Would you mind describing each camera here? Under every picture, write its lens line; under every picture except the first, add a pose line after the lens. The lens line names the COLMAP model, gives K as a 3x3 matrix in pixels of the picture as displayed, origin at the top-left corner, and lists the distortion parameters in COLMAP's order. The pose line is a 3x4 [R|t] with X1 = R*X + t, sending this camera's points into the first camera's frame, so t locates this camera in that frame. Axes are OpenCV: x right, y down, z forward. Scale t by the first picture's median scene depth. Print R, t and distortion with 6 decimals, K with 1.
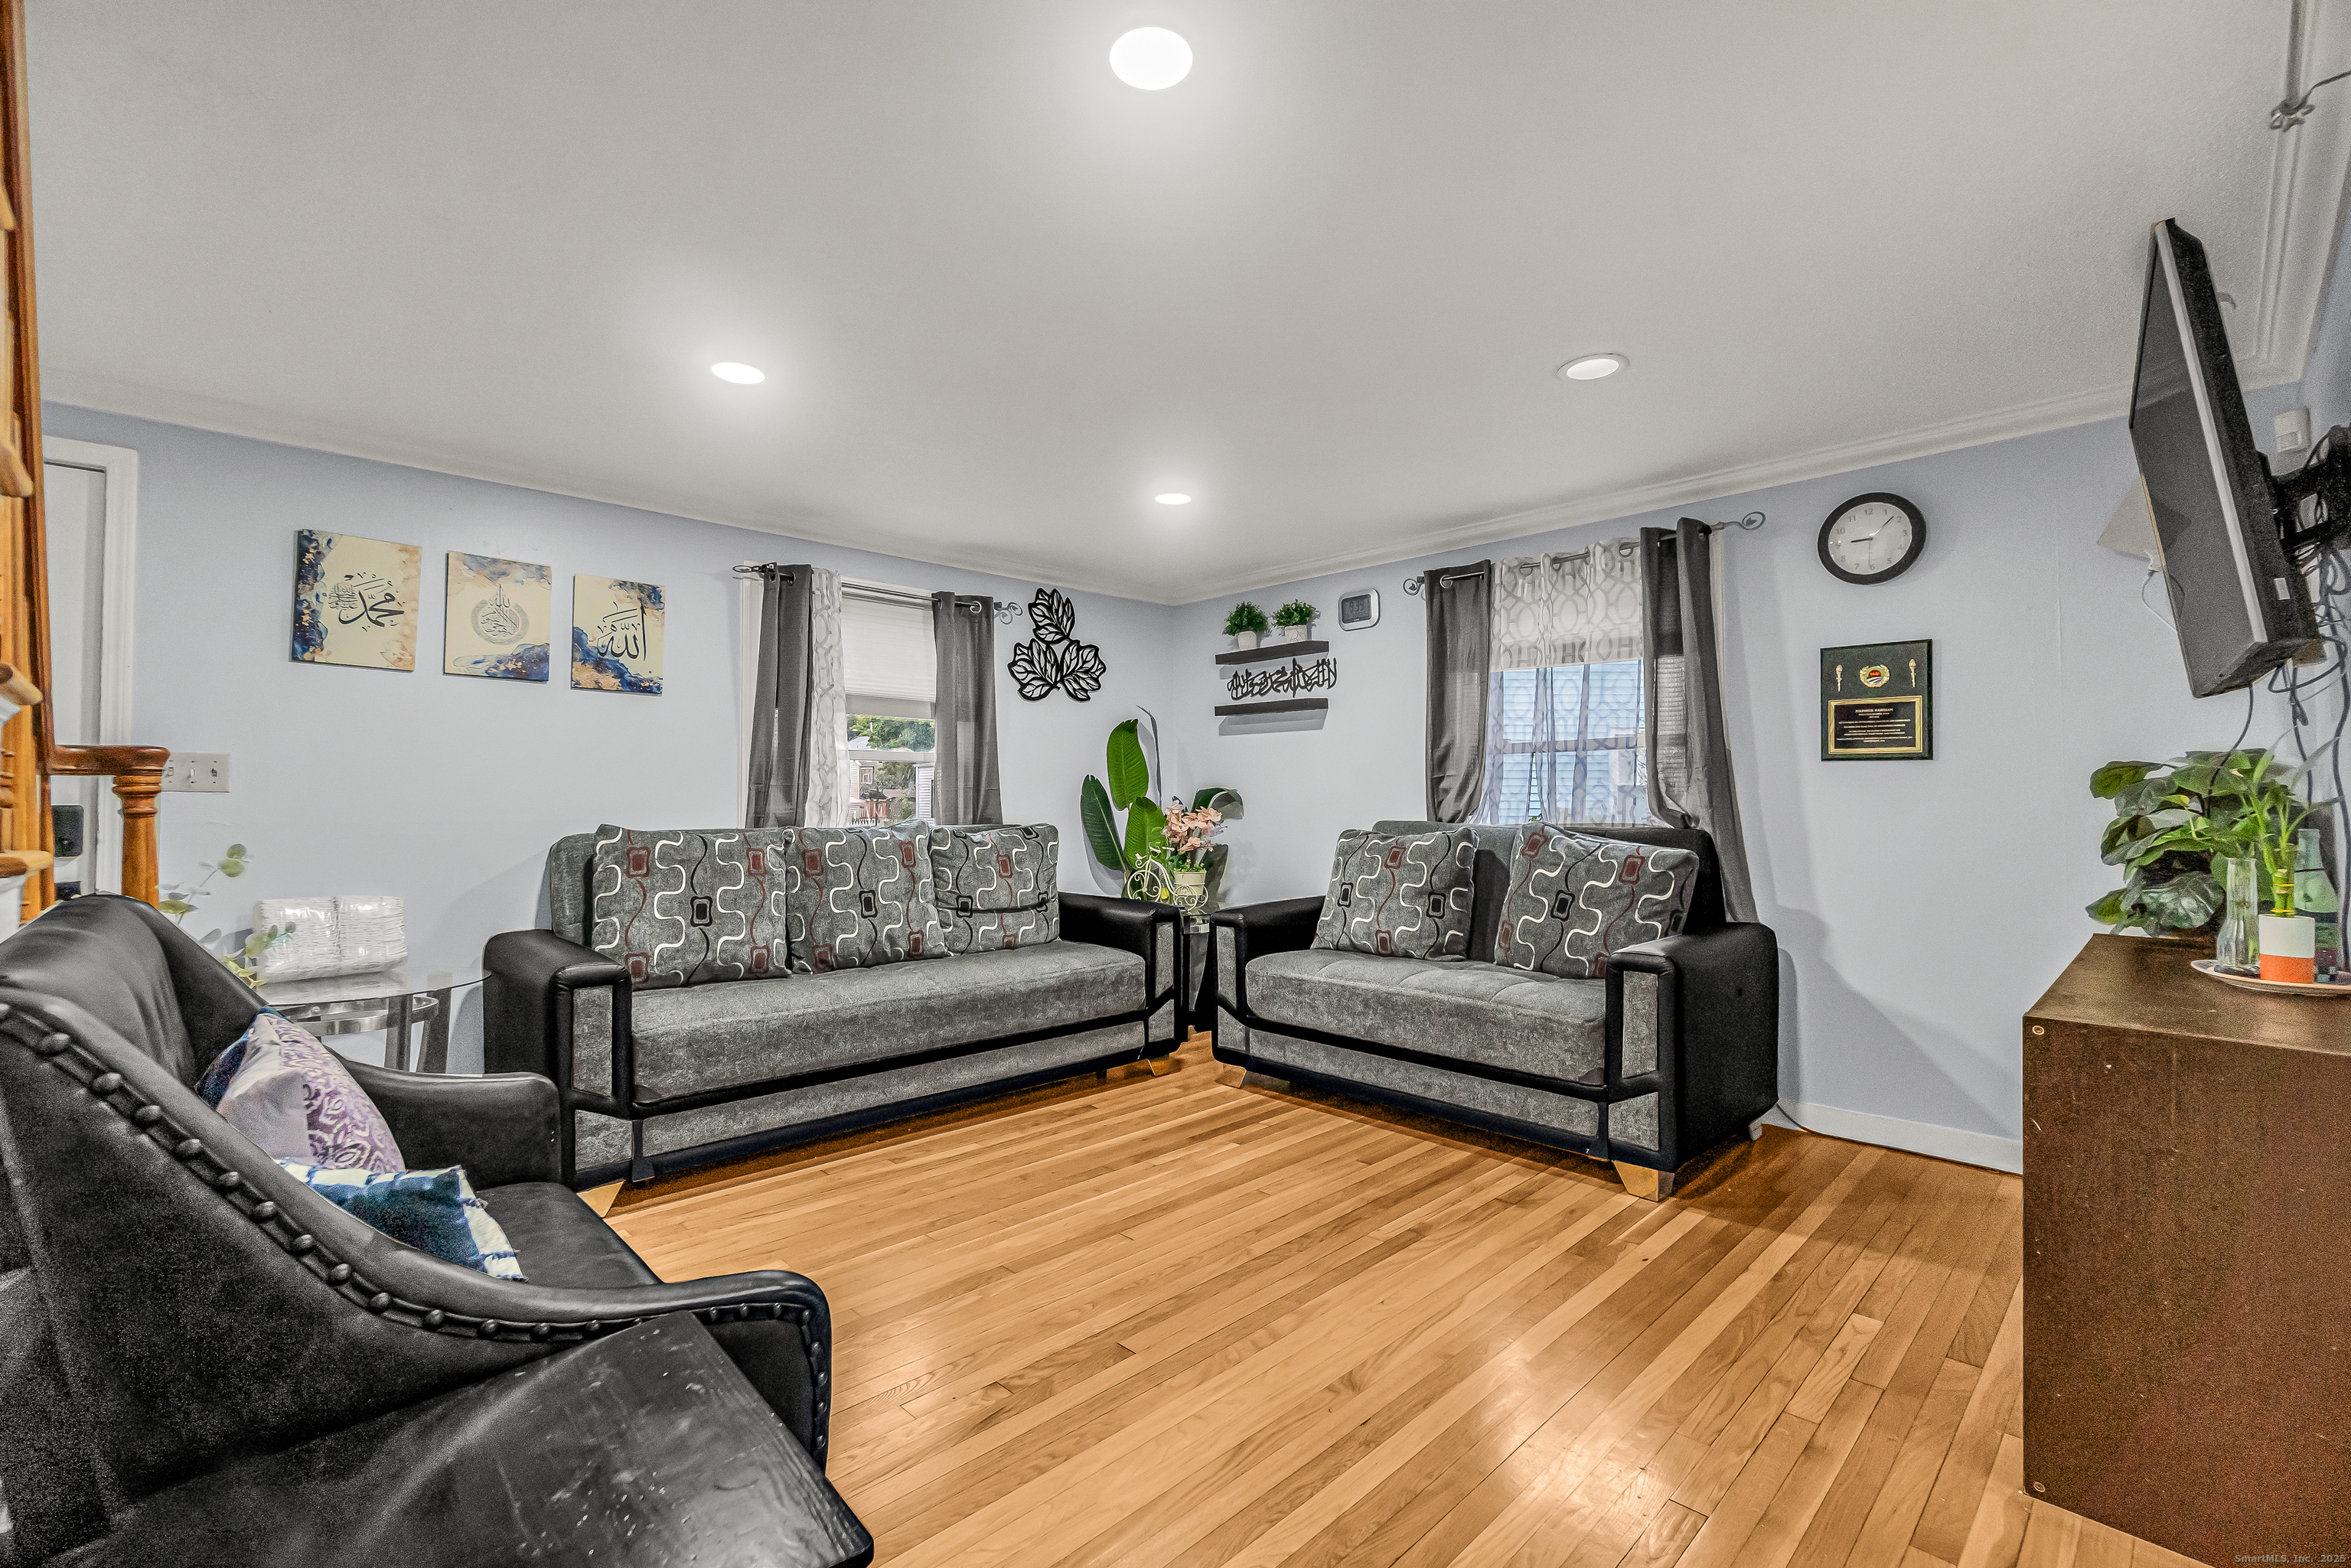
lens RADIAL K [[1016.6, 0, 1174.0], [0, 1016.6, 782.8], [0, 0, 1]] dist [-0.008129, 0.000769]
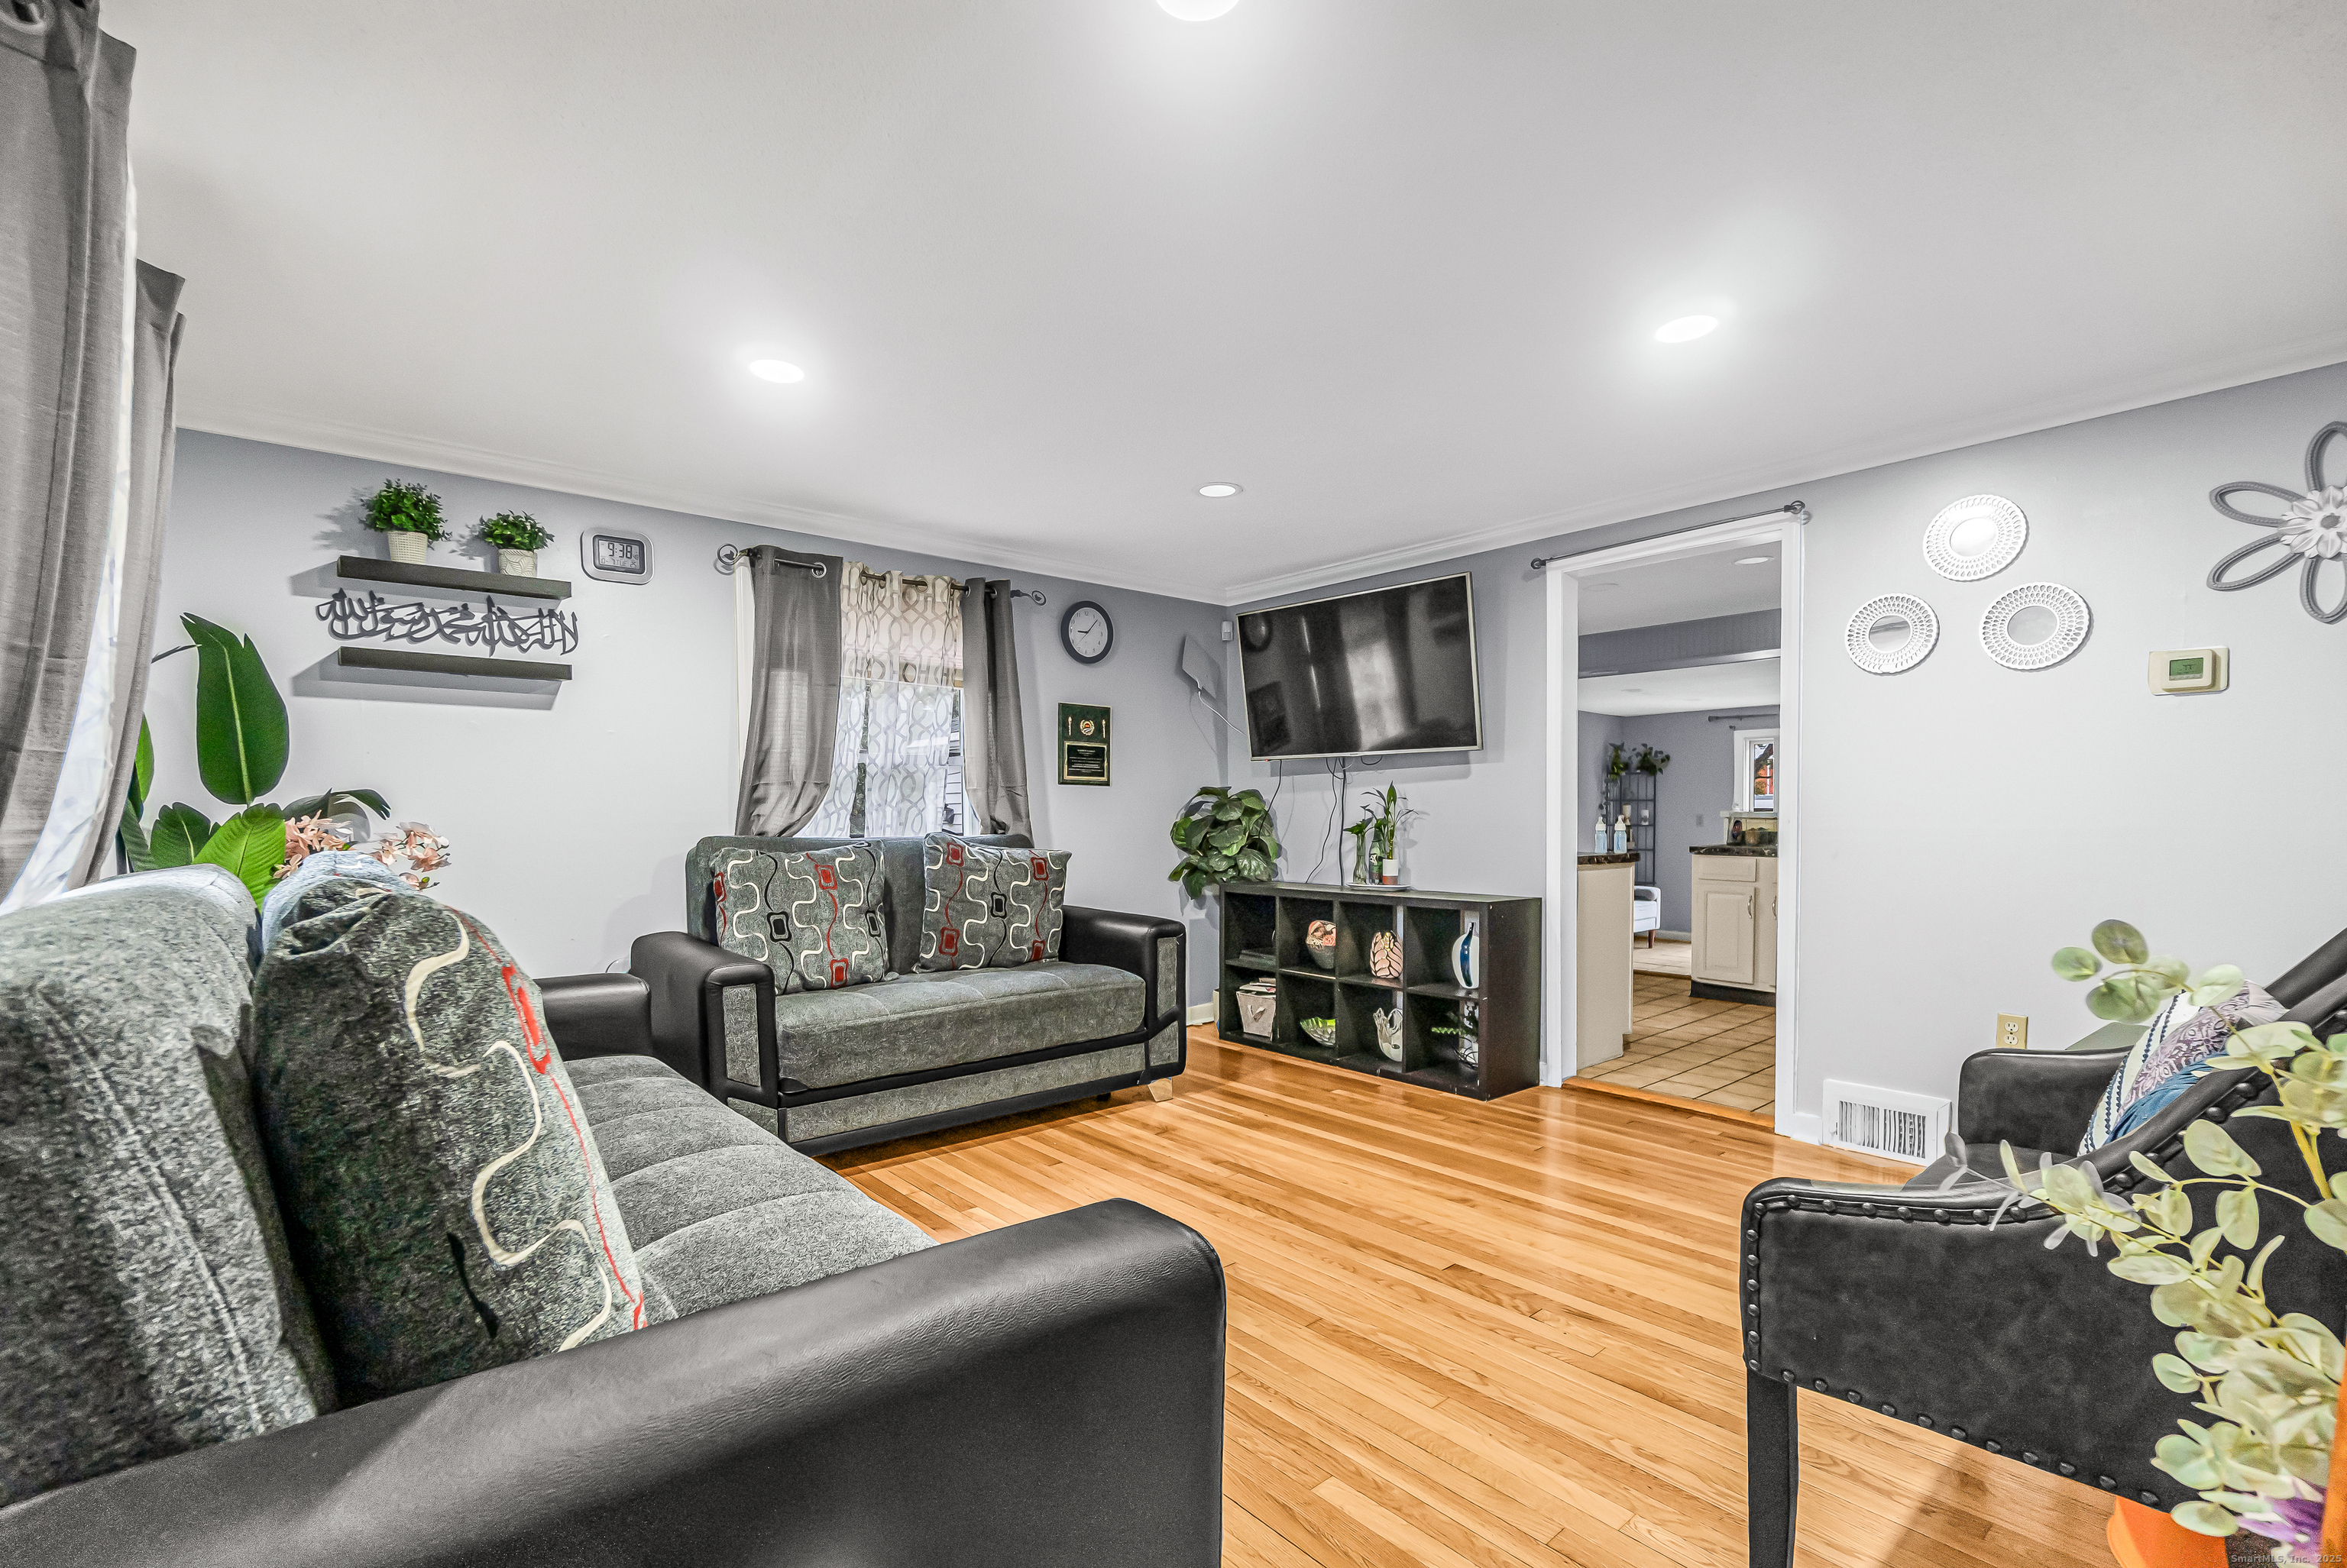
lens RADIAL K [[1040.9, 0, 1138.7], [0, 1040.9, 858.8], [0, 0, 1]] dist [-0.005265, -0.000241]
pose [[0.074222, -0.043707, 0.996283, -0.787275], [-0.017614, 0.998826, 0.045130, 0.014622], [-0.997086, -0.020898, 0.073365, 0.788874]]
